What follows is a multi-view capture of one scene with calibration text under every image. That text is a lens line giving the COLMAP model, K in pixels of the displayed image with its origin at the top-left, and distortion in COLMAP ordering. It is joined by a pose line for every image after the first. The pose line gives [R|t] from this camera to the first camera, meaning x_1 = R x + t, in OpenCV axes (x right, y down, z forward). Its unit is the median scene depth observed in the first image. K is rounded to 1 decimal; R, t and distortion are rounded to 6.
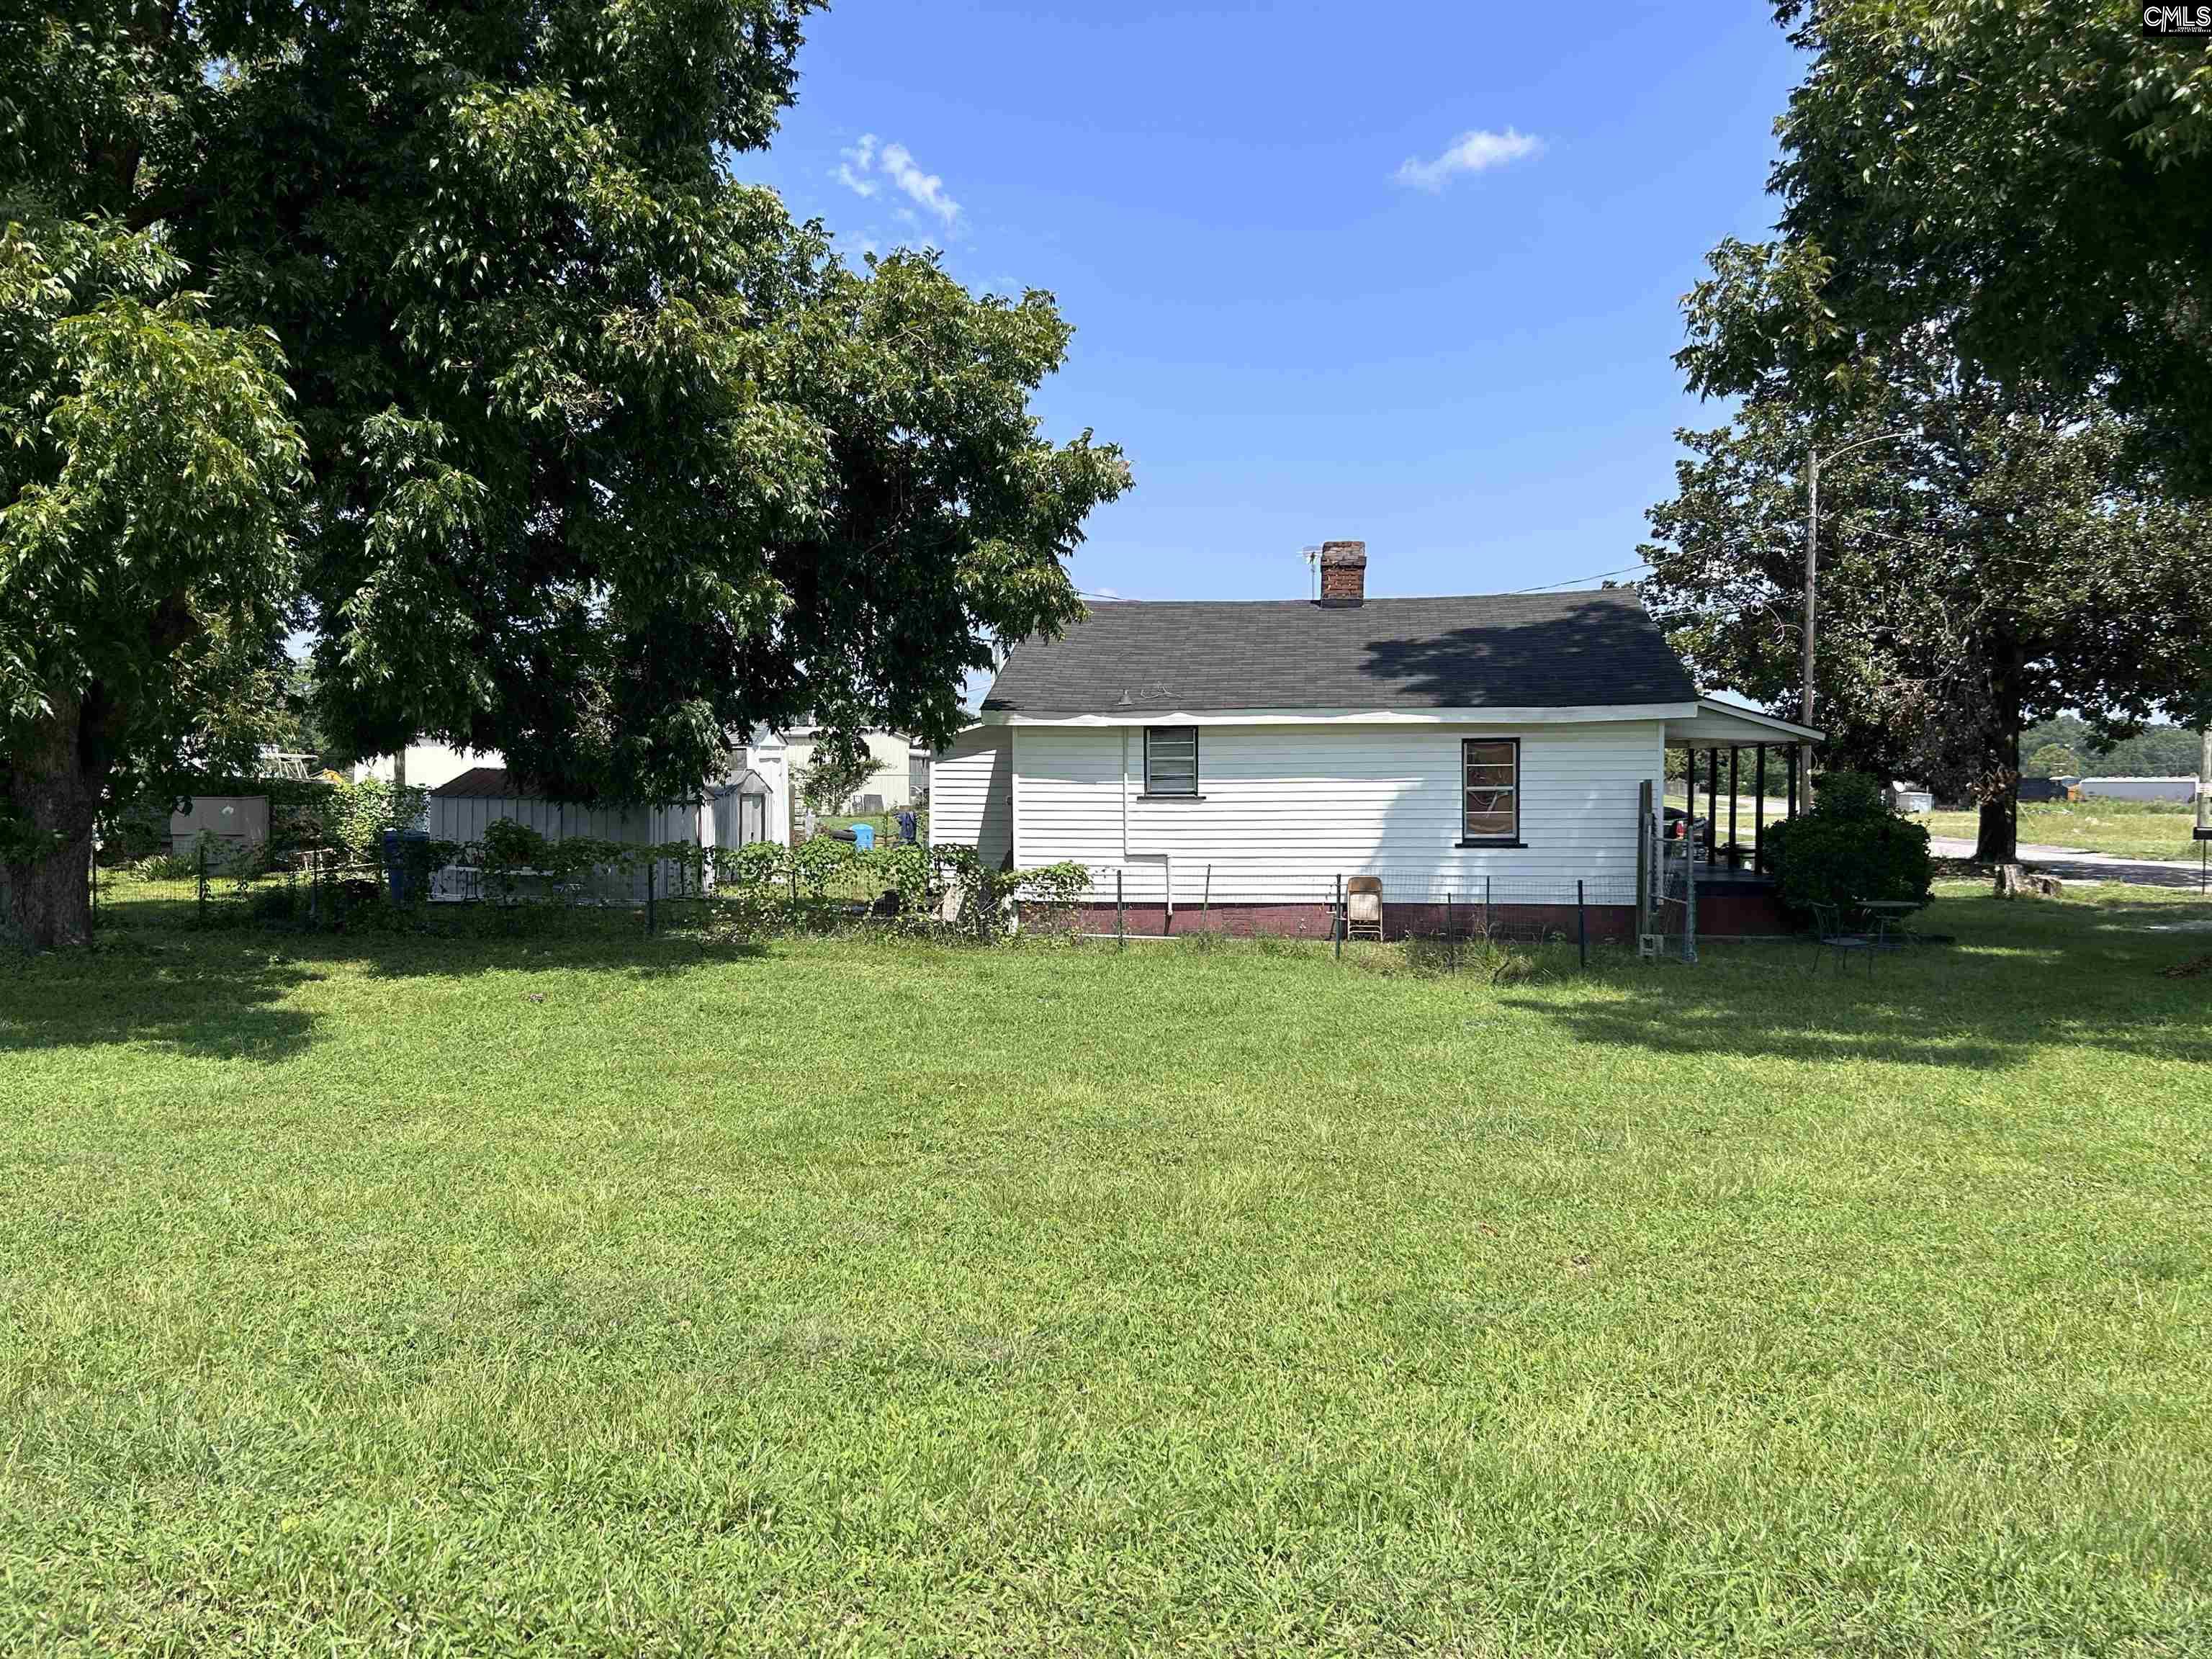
lens RADIAL K [[1682.4, 0, 1106.0], [0, 1682.4, 829.5], [0, 0, 1]] dist [0.045169, -0.038588]
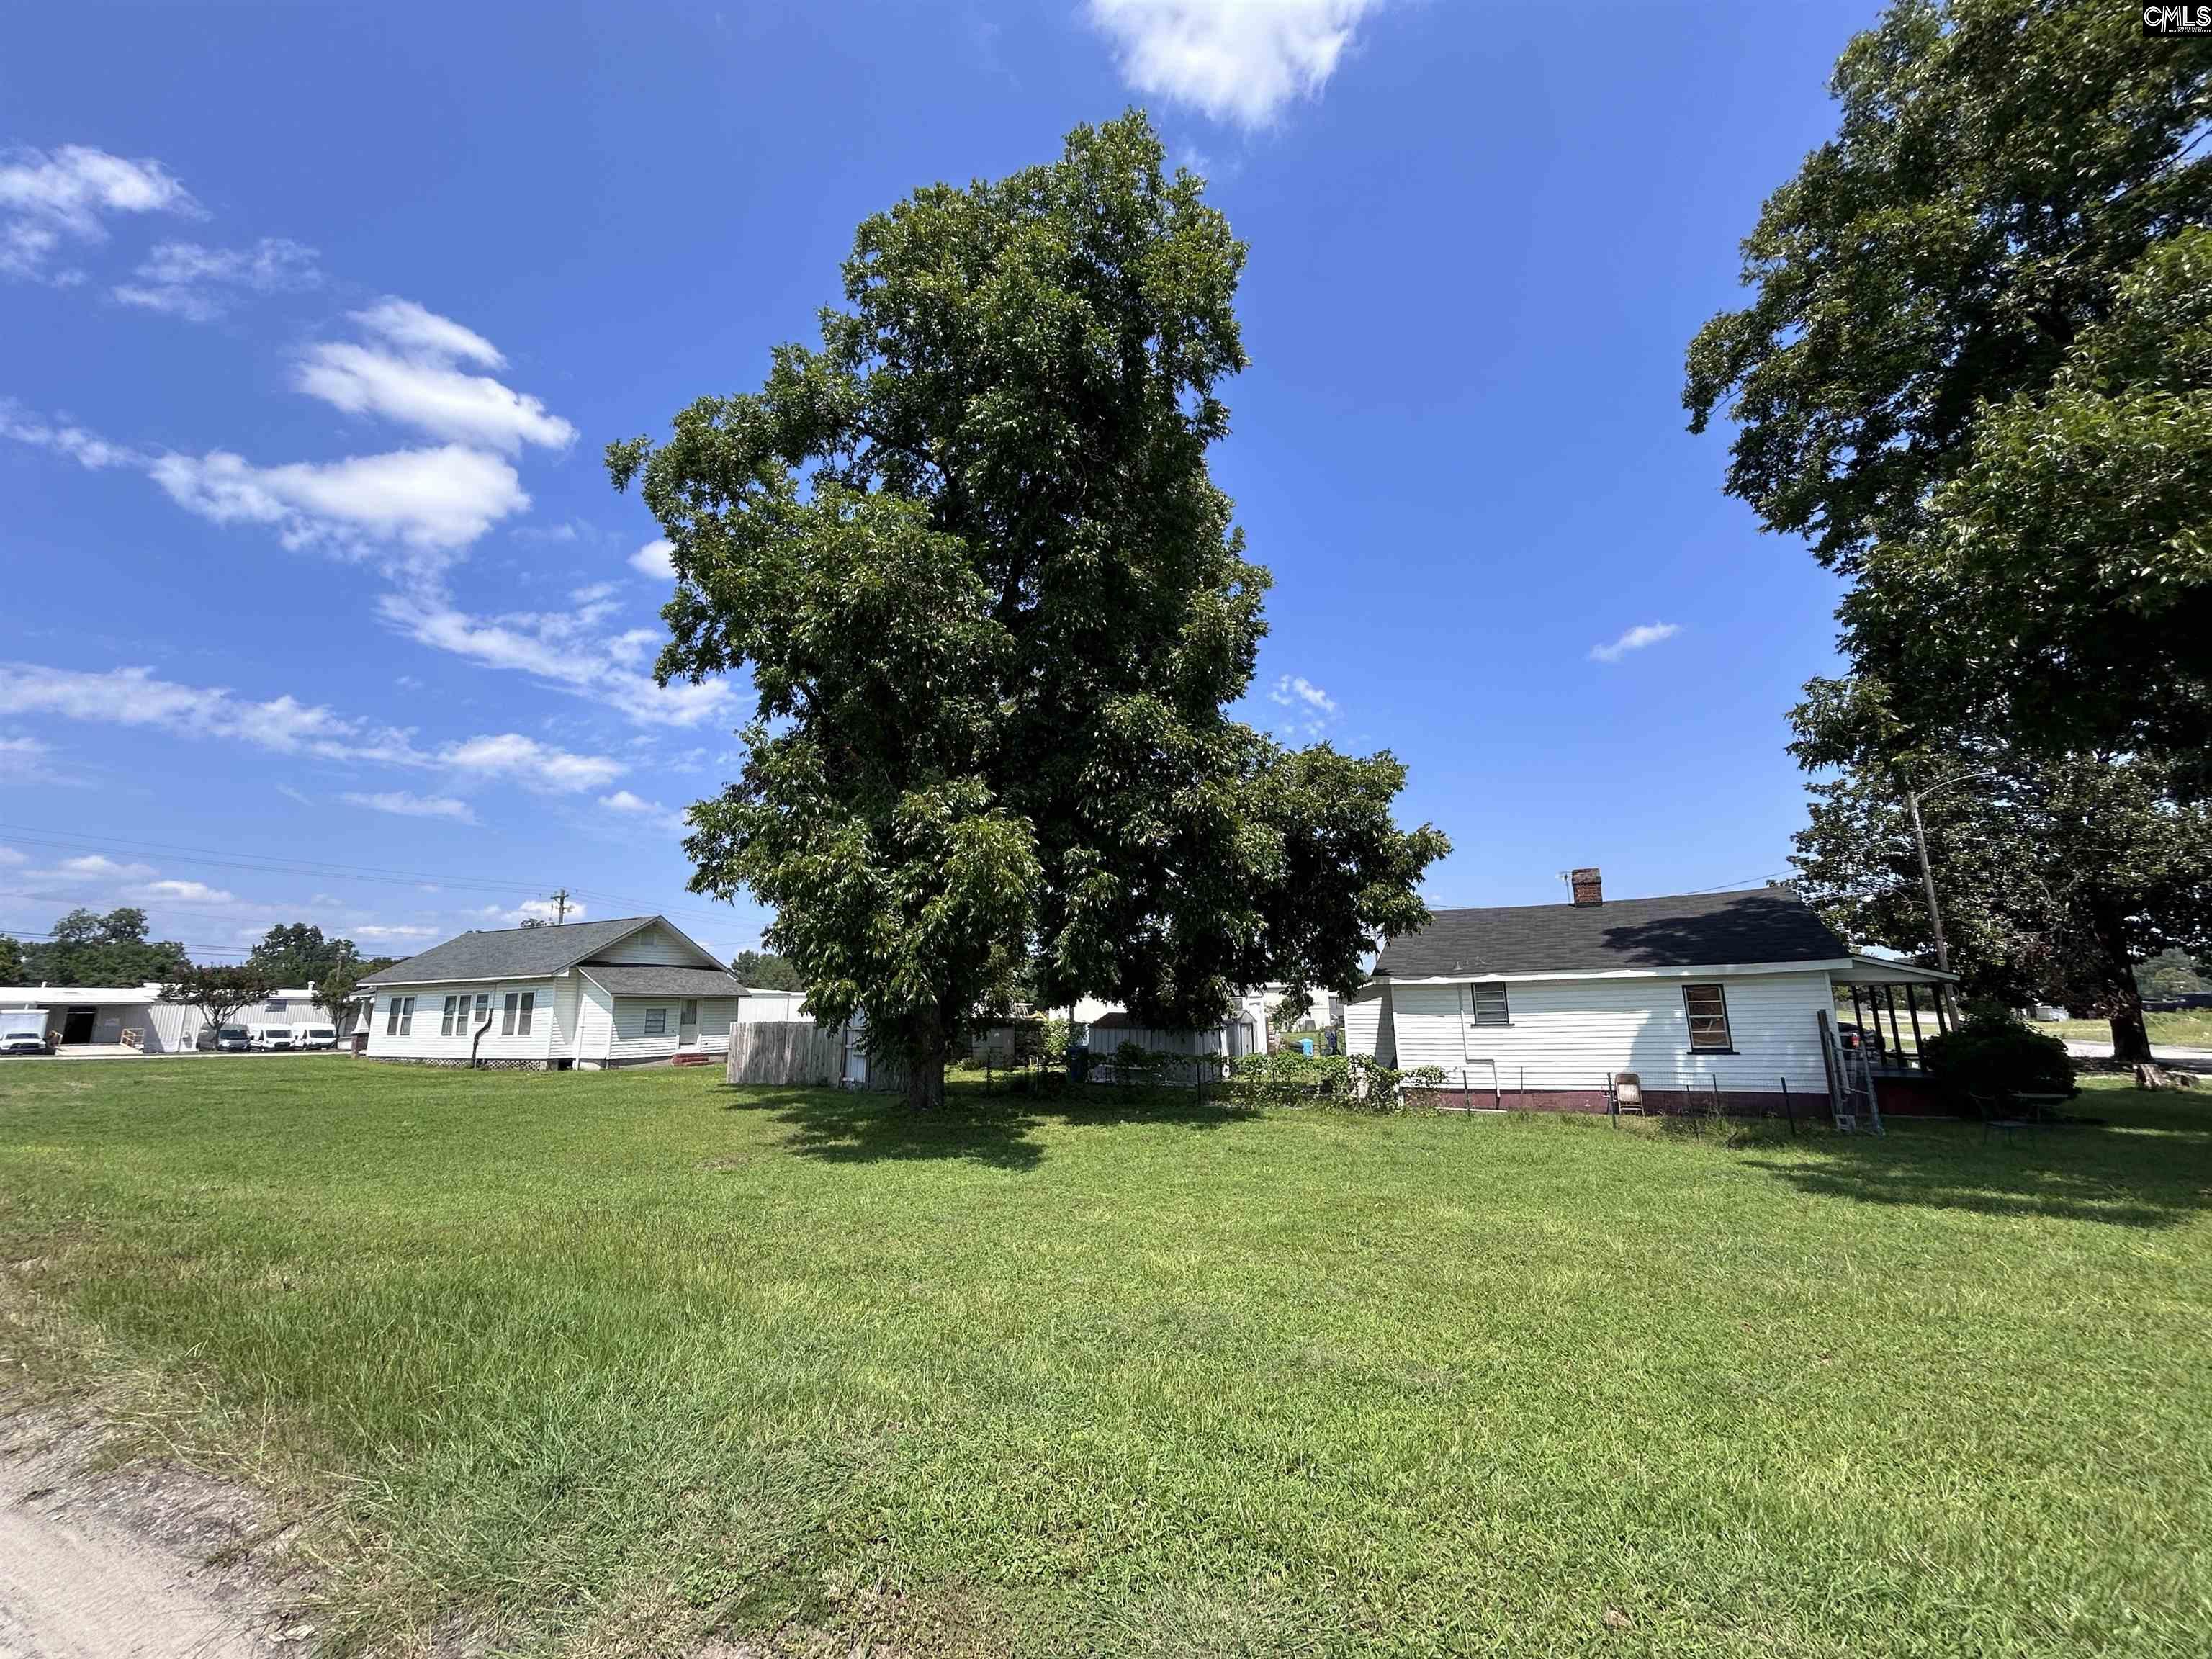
lens RADIAL K [[906.7, 0, 1106.0], [0, 906.7, 829.5], [0, 0, 1]] dist [-0.001186, 0.000222]
pose [[0.938241, -0.084776, -0.335436, -0.004577], [0.007439, 0.974235, -0.225415, -0.011272], [0.345903, 0.208998, 0.914697, -0.026983]]
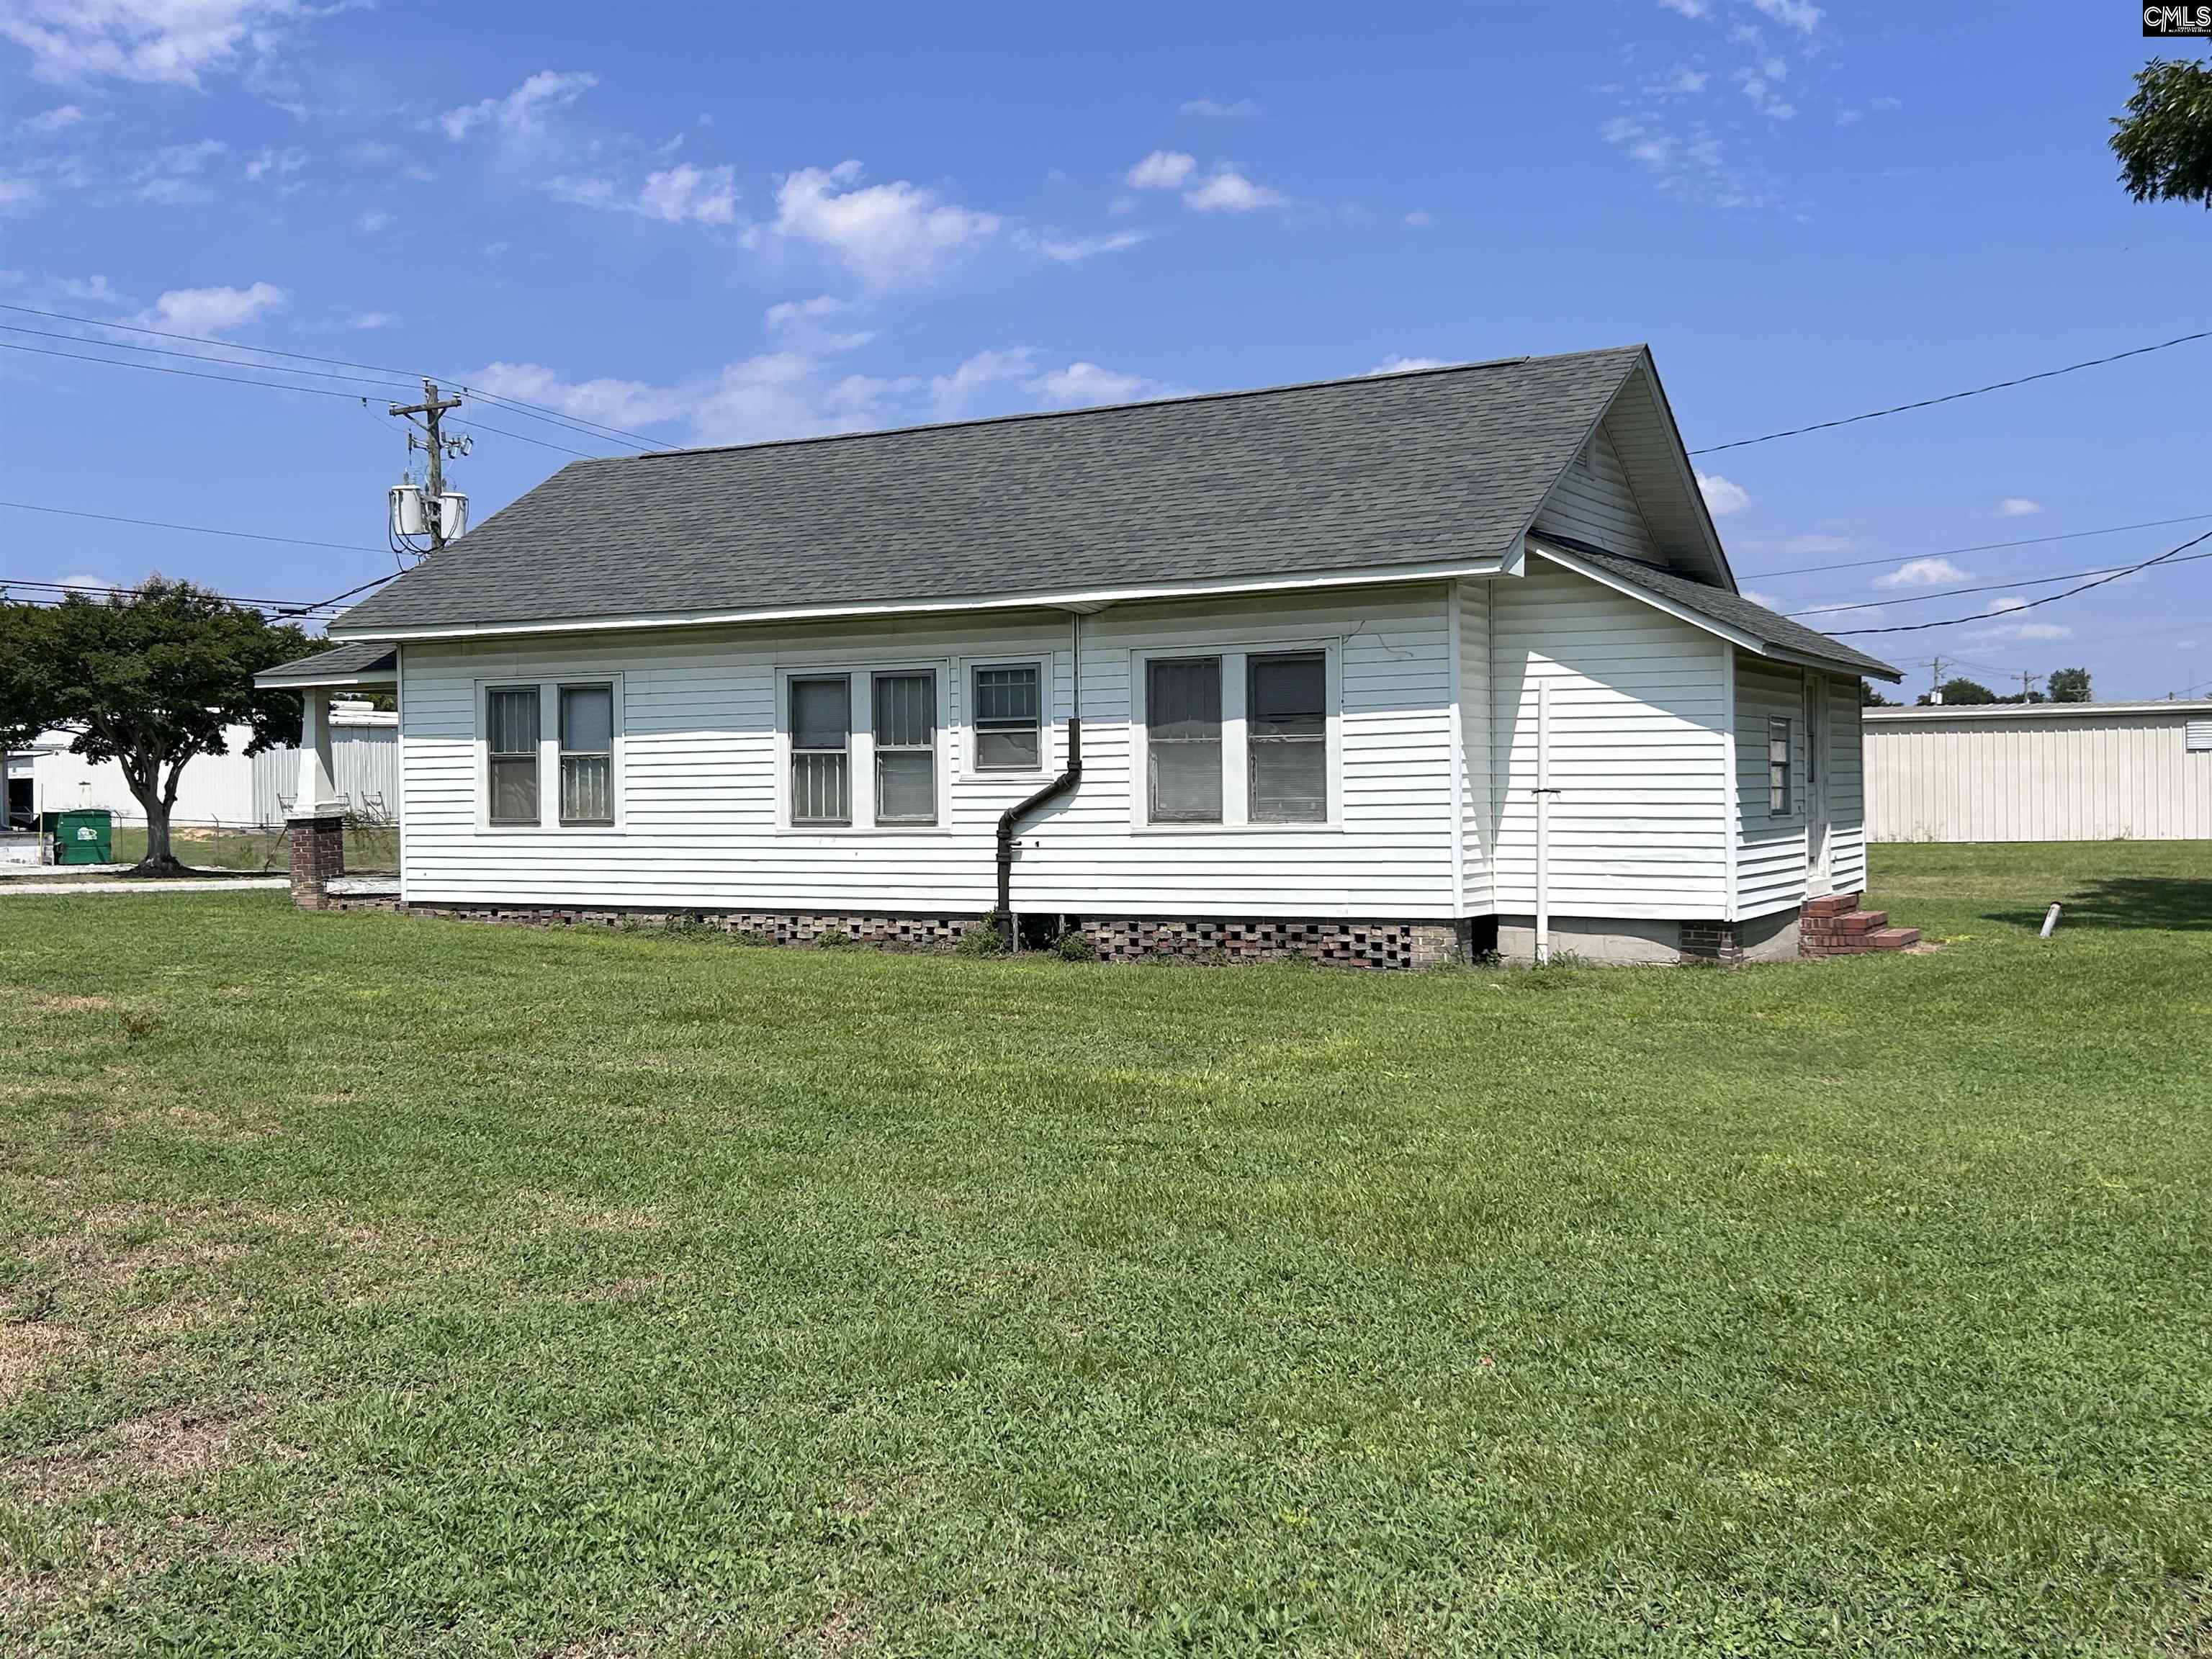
lens RADIAL K [[2194.5, 0, 1106.0], [0, 2194.5, 829.5], [0, 0, 1]] dist [-0.003823, -0.006866]
pose [[0.924040, -0.004766, -0.382265, -1.725031], [-0.000153, 0.999918, -0.012837, -0.010764], [0.382295, 0.011920, 0.923964, 0.365615]]
